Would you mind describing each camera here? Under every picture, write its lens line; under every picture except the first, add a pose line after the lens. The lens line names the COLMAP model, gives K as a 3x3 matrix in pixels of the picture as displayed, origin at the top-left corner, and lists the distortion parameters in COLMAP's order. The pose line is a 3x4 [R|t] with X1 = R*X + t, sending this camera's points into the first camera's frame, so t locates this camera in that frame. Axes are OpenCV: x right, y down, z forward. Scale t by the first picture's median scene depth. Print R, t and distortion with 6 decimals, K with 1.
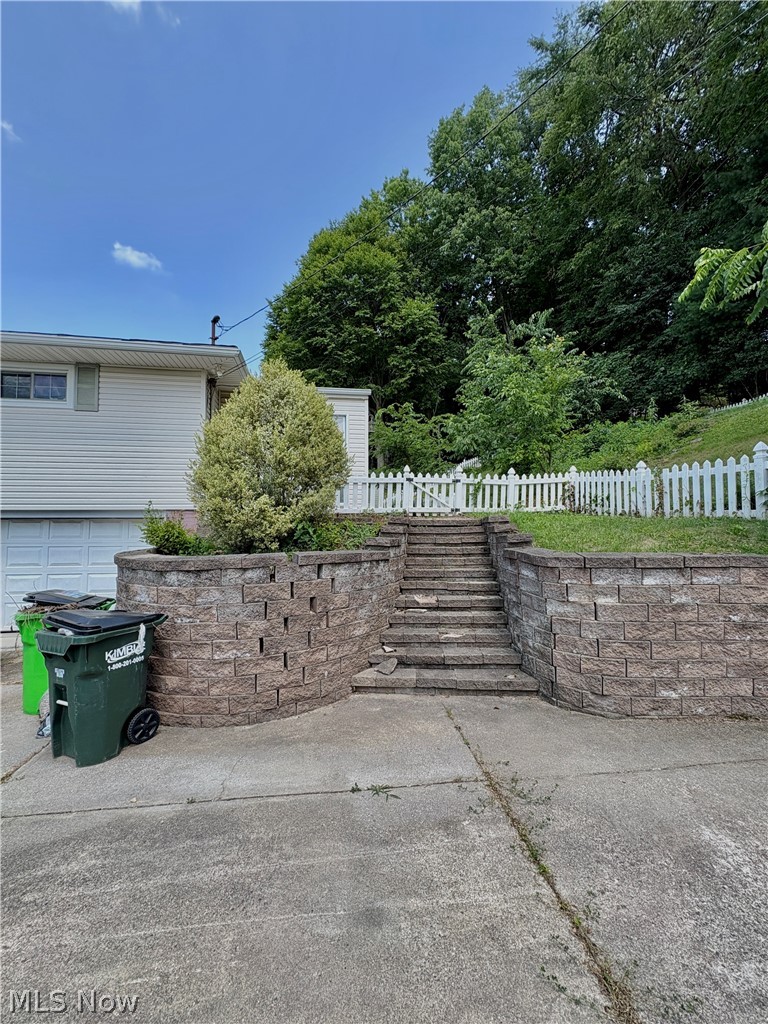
lens RADIAL K [[408.2, 0, 381.4], [0, 408.2, 509.7], [0, 0, 1]] dist [0.000650, -0.000140]
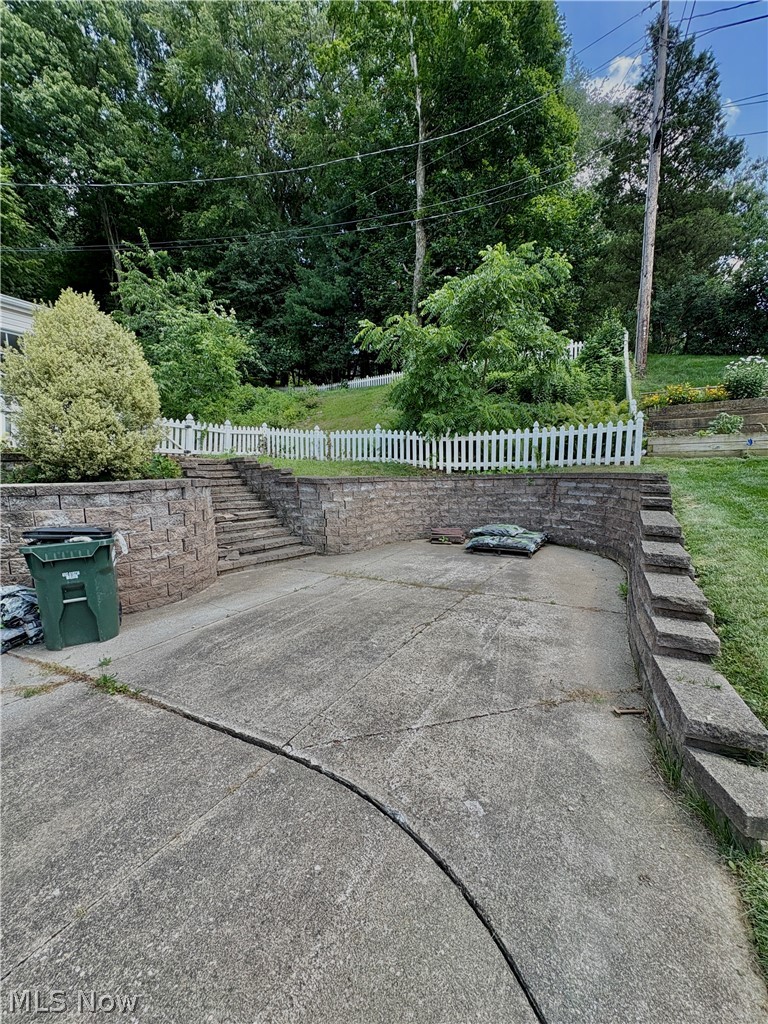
lens RADIAL K [[408.2, 0, 381.4], [0, 408.2, 509.7], [0, 0, 1]] dist [0.000650, -0.000140]
pose [[0.593290, -0.073537, 0.801623, -0.825623], [-0.027388, 0.993398, 0.111399, 0.037484], [-0.804523, -0.088047, 0.587359, -0.278267]]
